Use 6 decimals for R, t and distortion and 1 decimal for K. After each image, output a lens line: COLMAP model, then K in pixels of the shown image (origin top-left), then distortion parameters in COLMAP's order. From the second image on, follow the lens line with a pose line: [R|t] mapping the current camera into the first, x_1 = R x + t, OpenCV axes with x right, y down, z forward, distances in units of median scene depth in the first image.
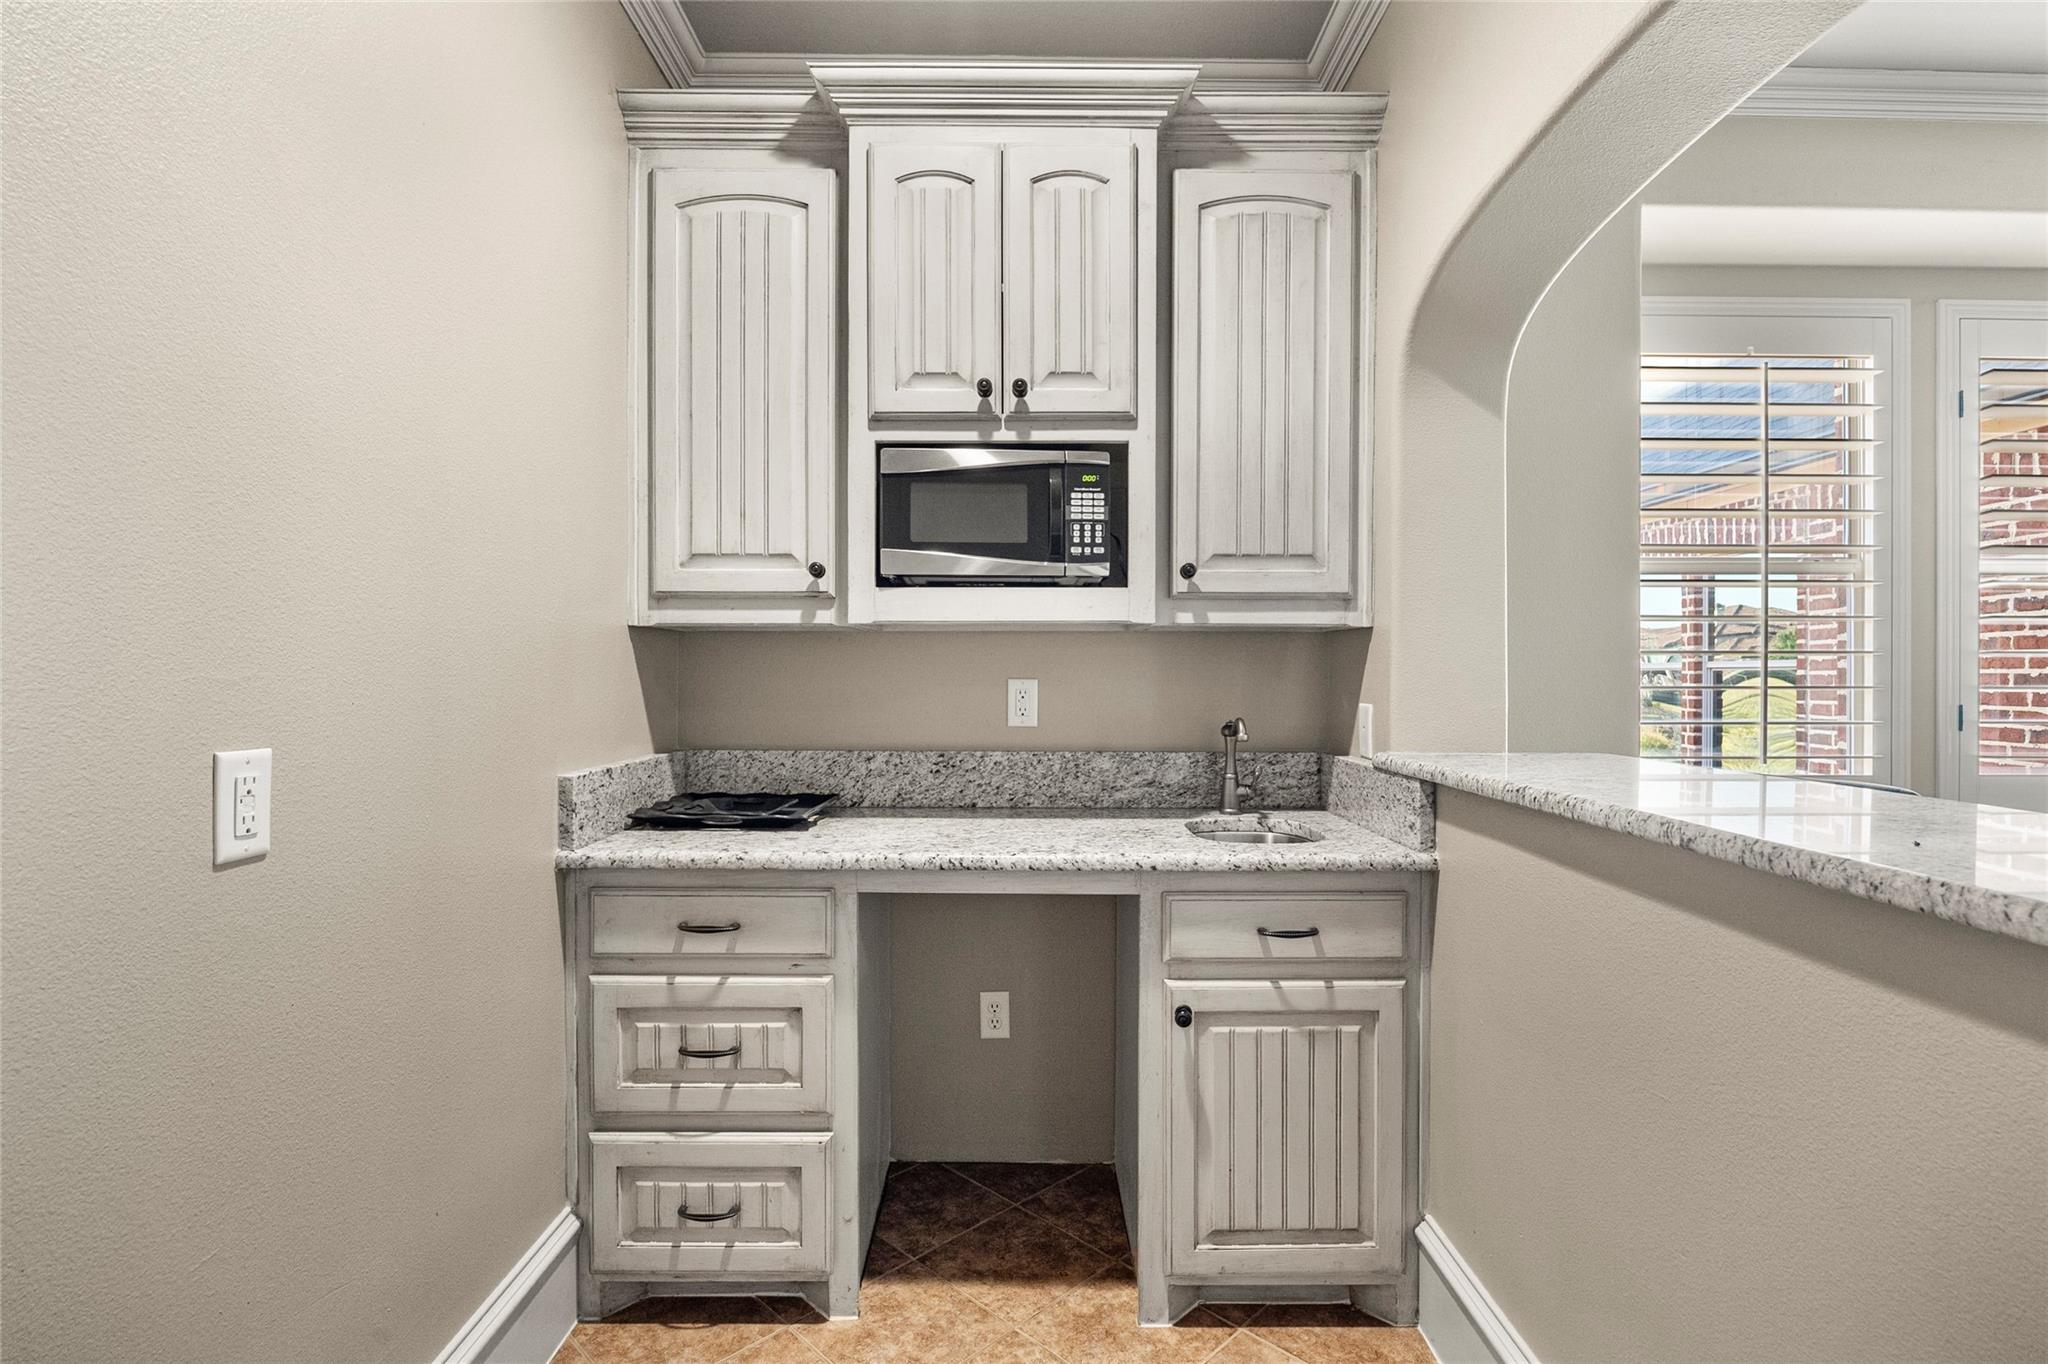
lens RADIAL K [[1001.9, 0, 1026.3], [0, 1001.9, 679.3], [0, 0, 1]] dist [0.000152, 0.000002]
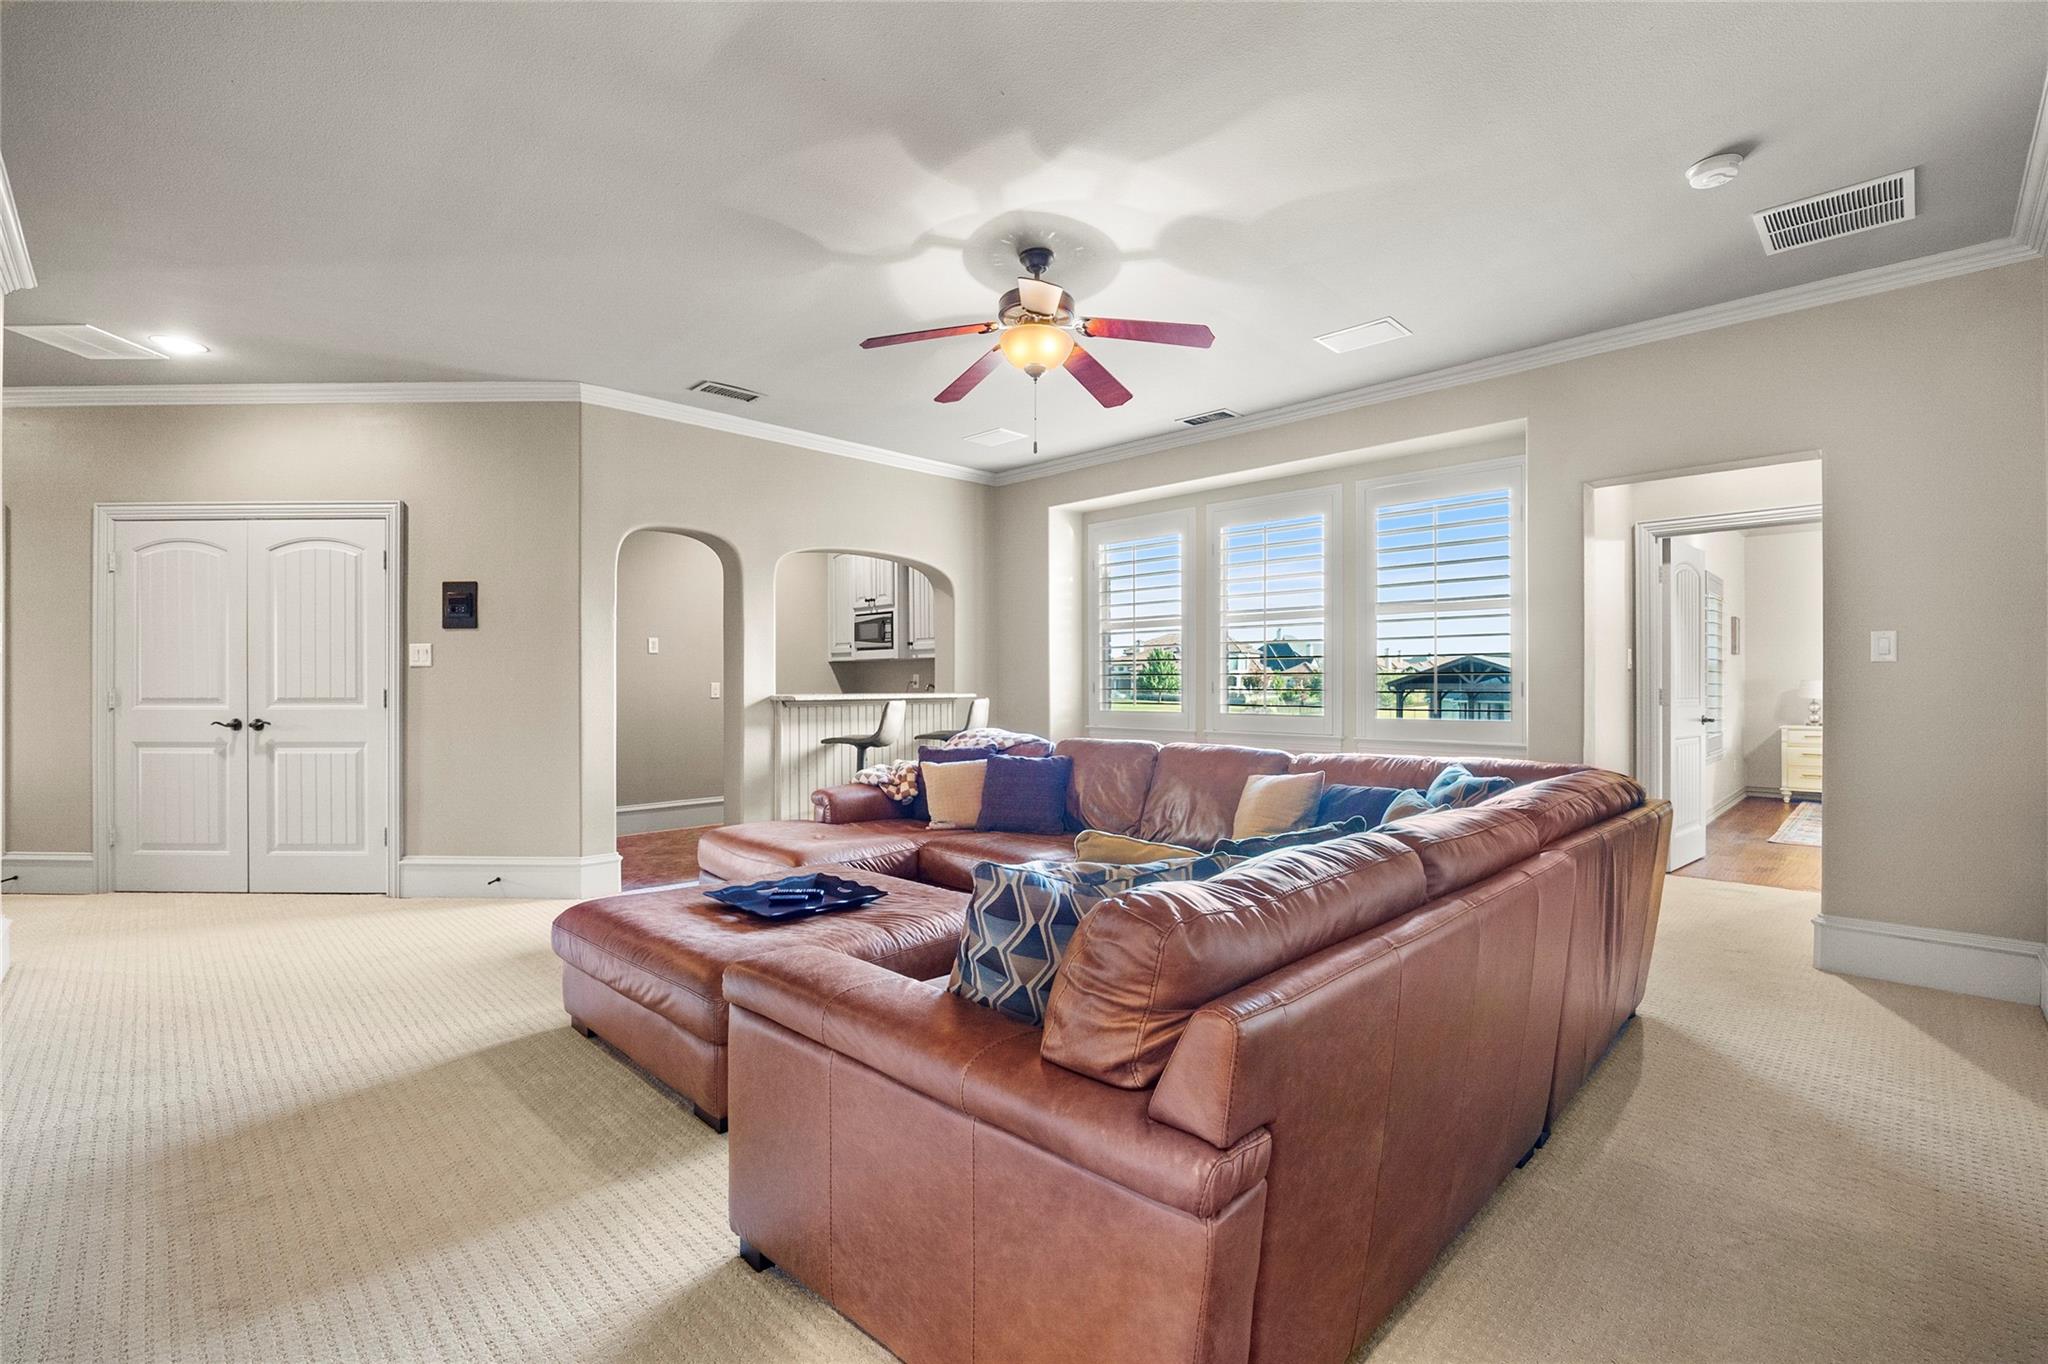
lens RADIAL K [[915.5, 0, 1022.6], [0, 915.5, 686.8], [0, 0, 1]] dist [-0.000126, 0.000020]
pose [[0.720445, -0.004703, -0.693496, 2.857428], [0.000348, 0.999979, -0.006420, 0.073526], [0.693512, 0.004384, 0.720432, -1.161353]]
